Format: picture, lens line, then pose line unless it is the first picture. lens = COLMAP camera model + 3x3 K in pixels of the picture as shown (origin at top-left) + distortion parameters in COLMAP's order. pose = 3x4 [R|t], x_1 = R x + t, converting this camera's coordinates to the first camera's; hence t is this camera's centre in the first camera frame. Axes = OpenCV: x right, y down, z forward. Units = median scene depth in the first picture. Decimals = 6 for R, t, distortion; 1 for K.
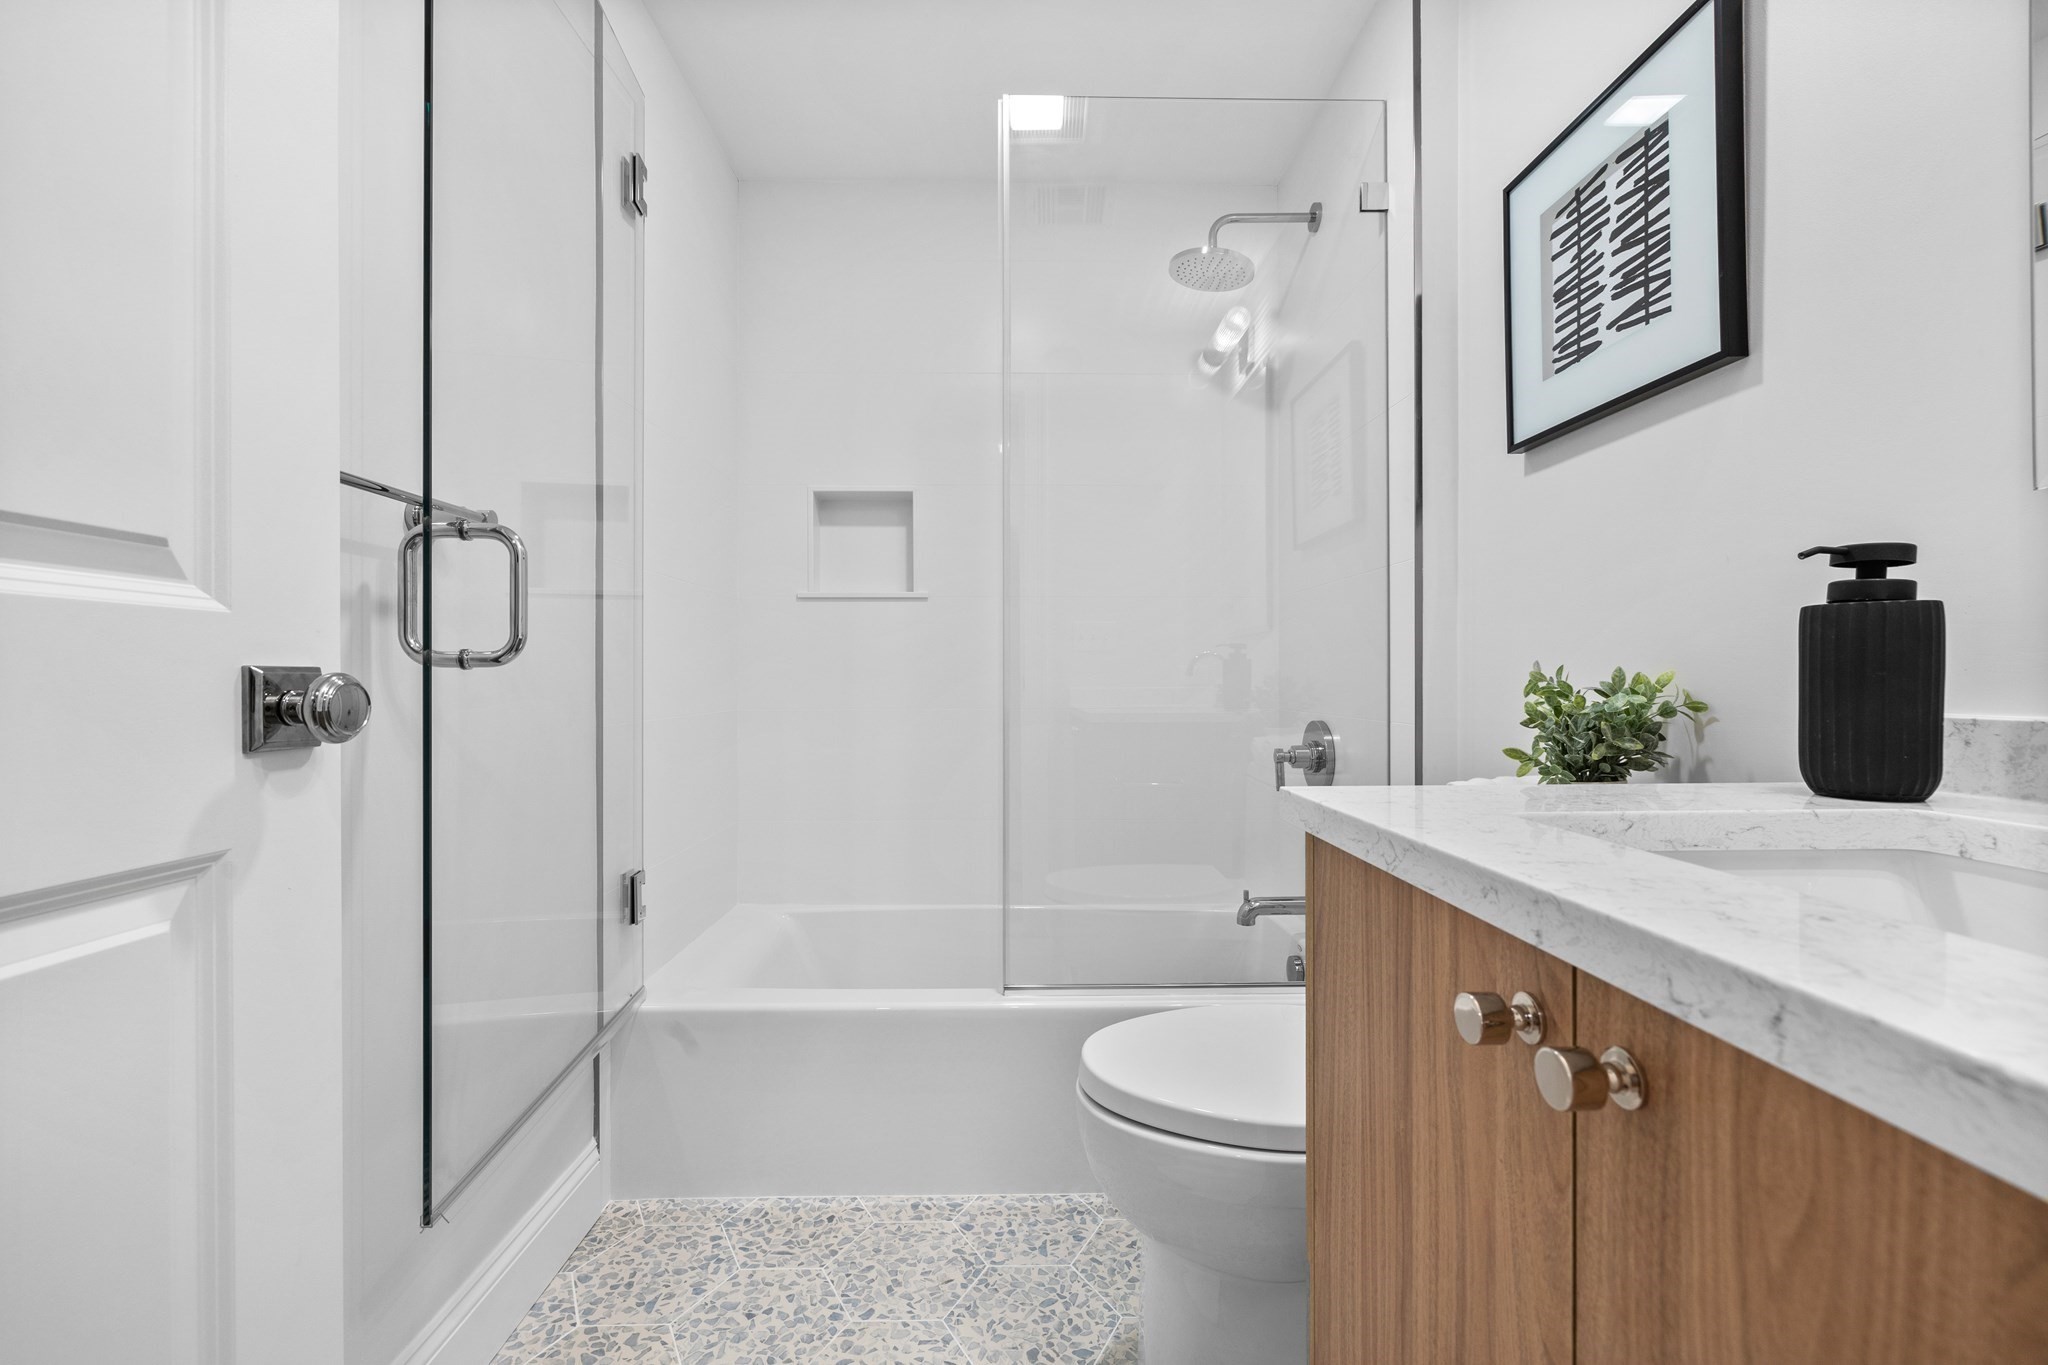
lens RADIAL K [[866.4, 0, 1024.0], [0, 866.4, 682.5], [0, 0, 1]] dist [-0.000077, -0.000354]
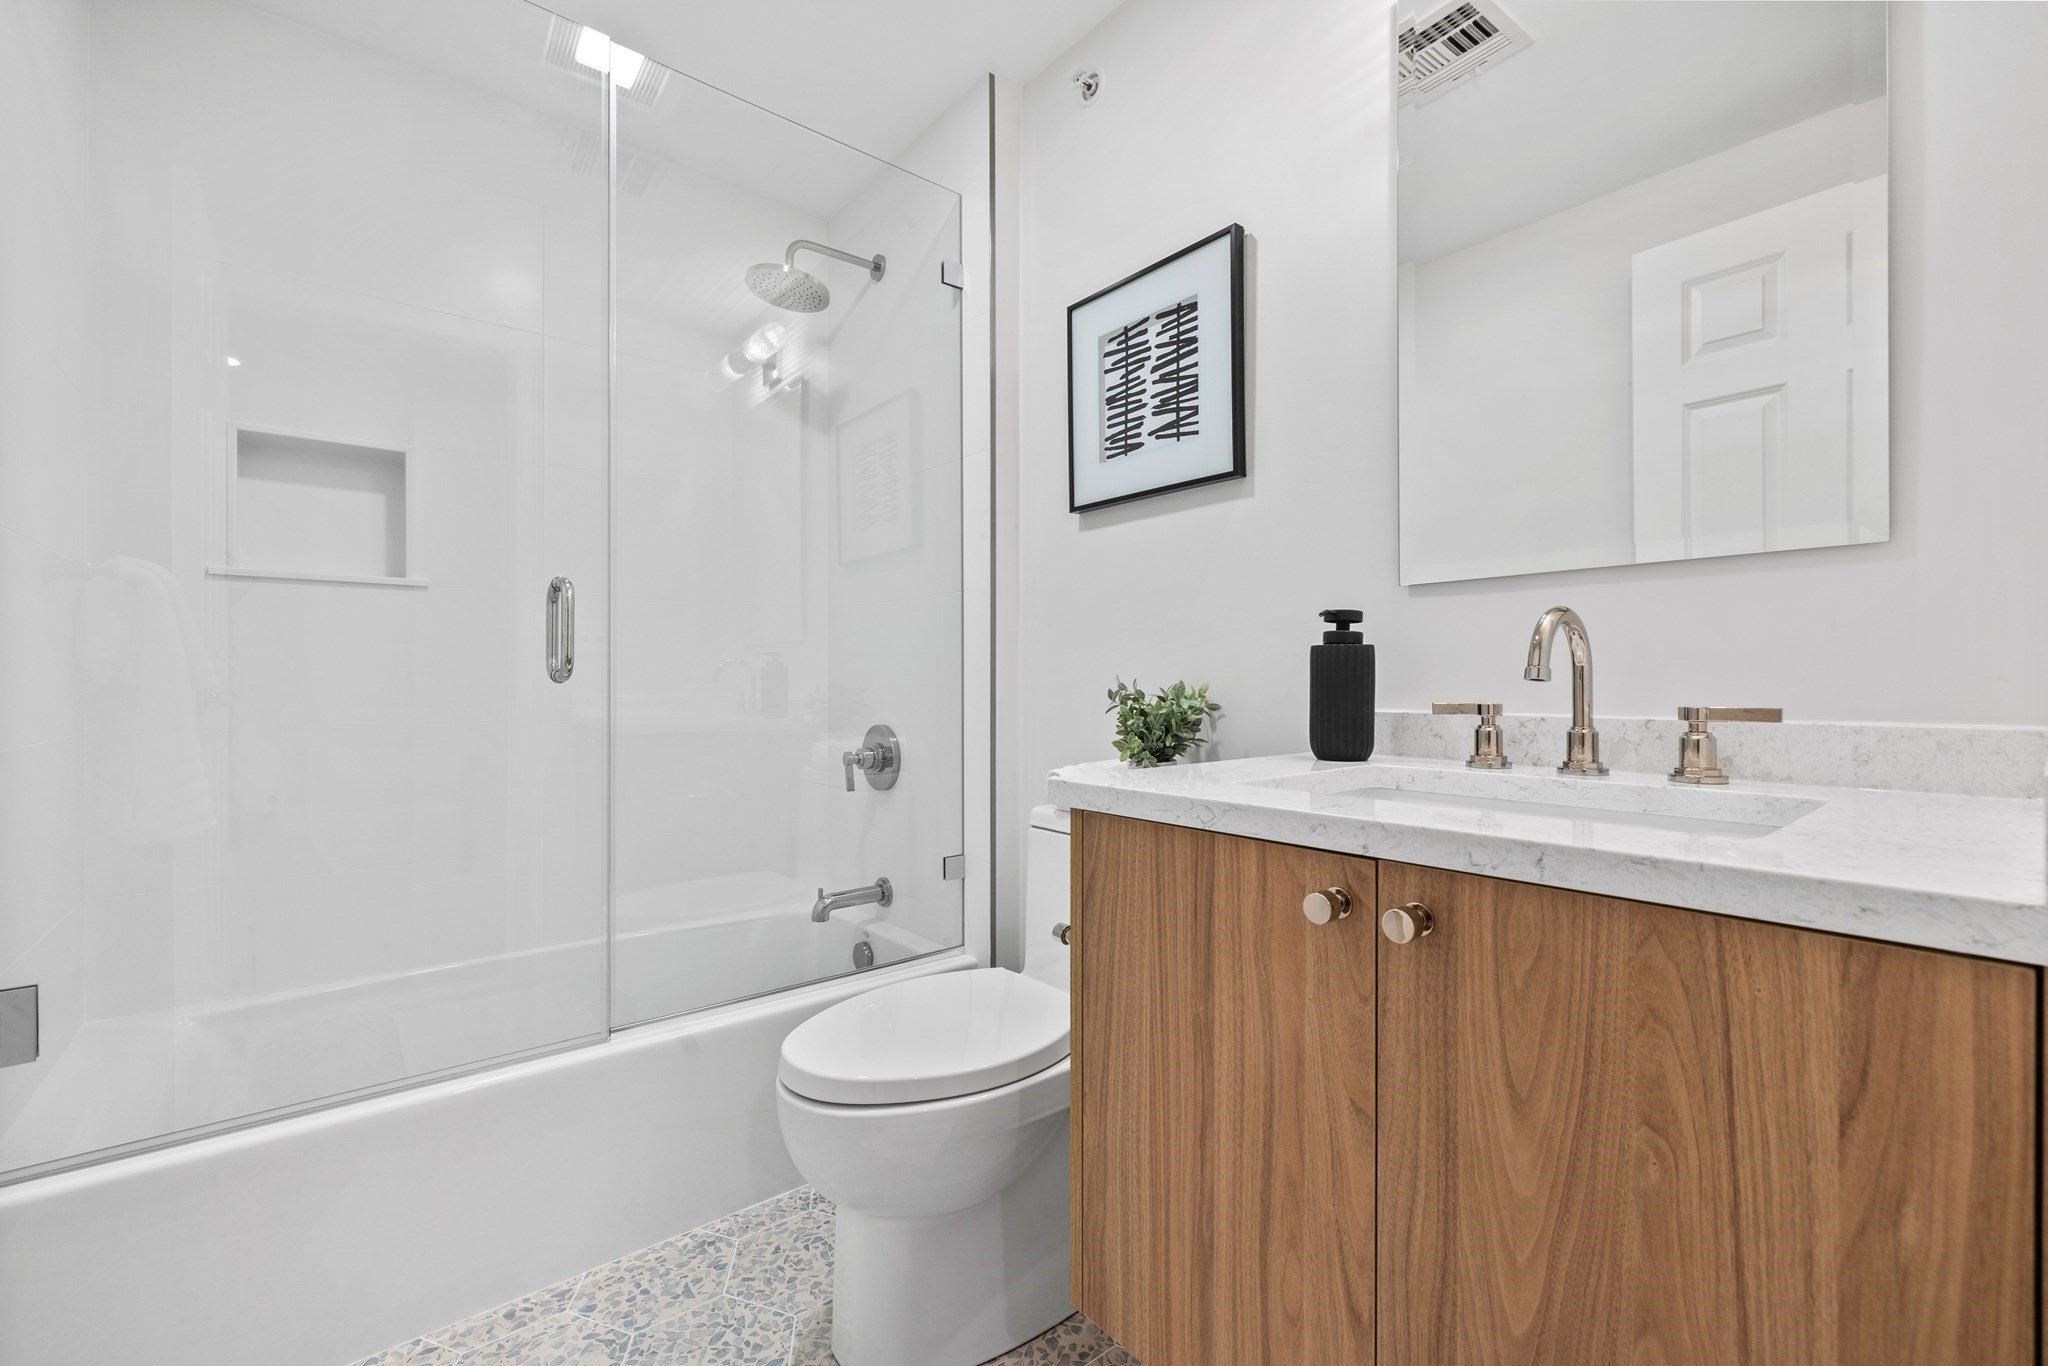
lens RADIAL K [[868.0, 0, 1024.8], [0, 868.0, 686.0], [0, 0, 1]] dist [0.000142, 0.000207]
pose [[0.783622, -0.000676, 0.621237, -0.342588], [0.001757, 0.999998, -0.001129, -0.006340], [-0.621235, 0.001977, 0.783622, 0.035838]]
